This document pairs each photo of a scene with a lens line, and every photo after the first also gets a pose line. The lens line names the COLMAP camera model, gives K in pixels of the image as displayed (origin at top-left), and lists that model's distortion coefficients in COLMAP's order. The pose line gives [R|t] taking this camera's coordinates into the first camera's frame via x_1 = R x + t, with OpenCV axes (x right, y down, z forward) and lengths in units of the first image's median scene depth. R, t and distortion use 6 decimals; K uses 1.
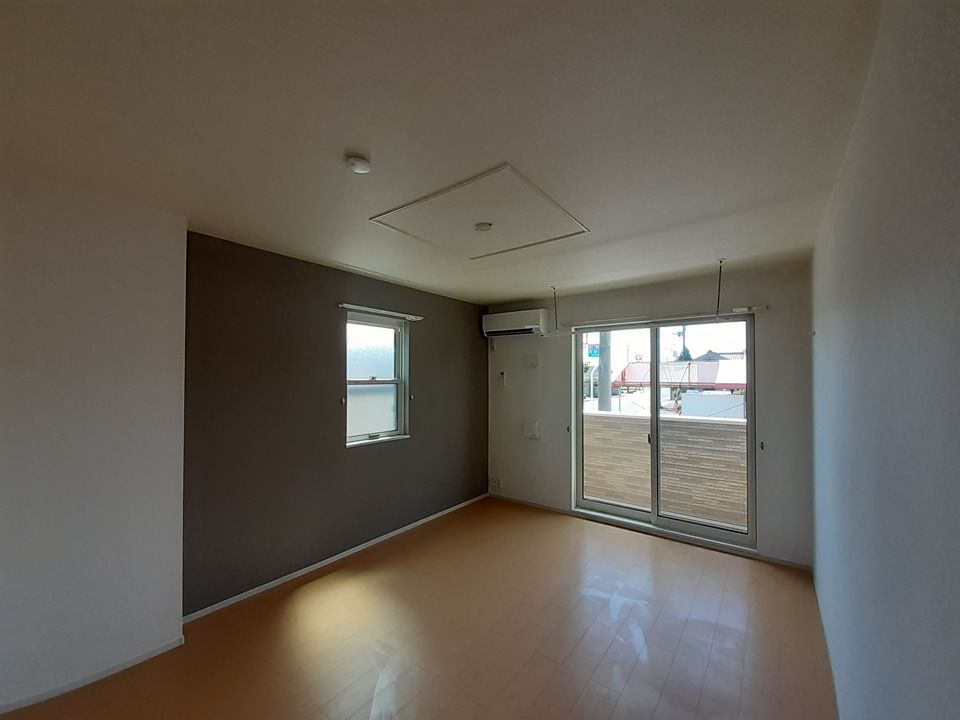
lens RADIAL K [[383.7, 0, 474.7], [0, 383.7, 361.4], [0, 0, 1]] dist [0.002791, -0.001814]
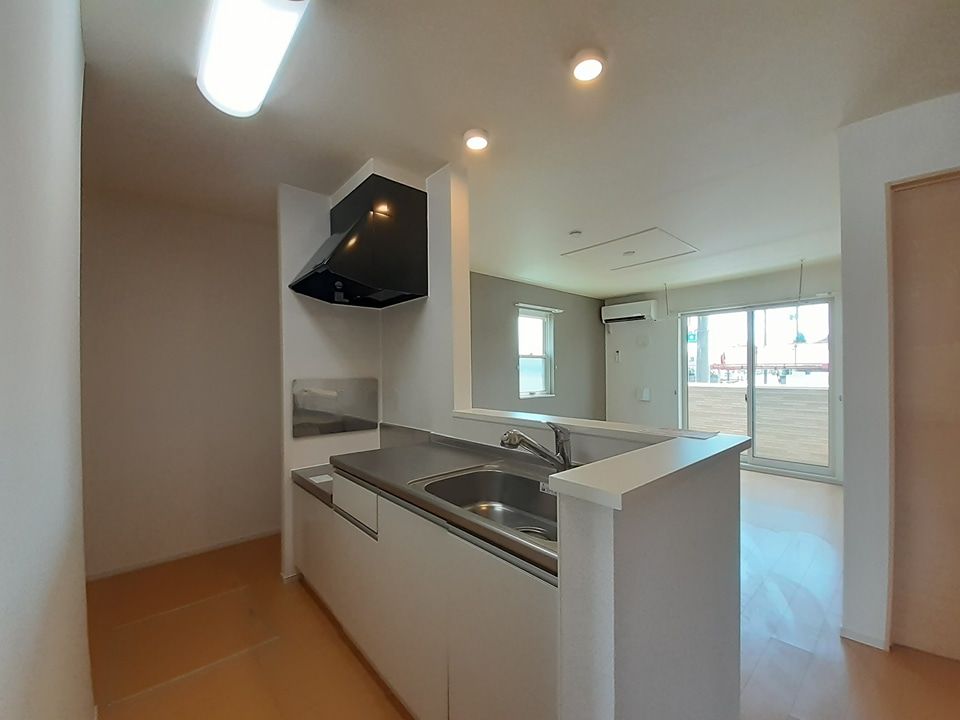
lens RADIAL K [[383.7, 0, 474.8], [0, 383.7, 366.2], [0, 0, 1]] dist [0.002791, -0.001814]
pose [[0.979242, -0.011302, -0.202379, -0.150093], [0.018093, 0.999332, 0.031740, 0.033928], [0.201885, -0.034743, 0.978793, -0.383665]]
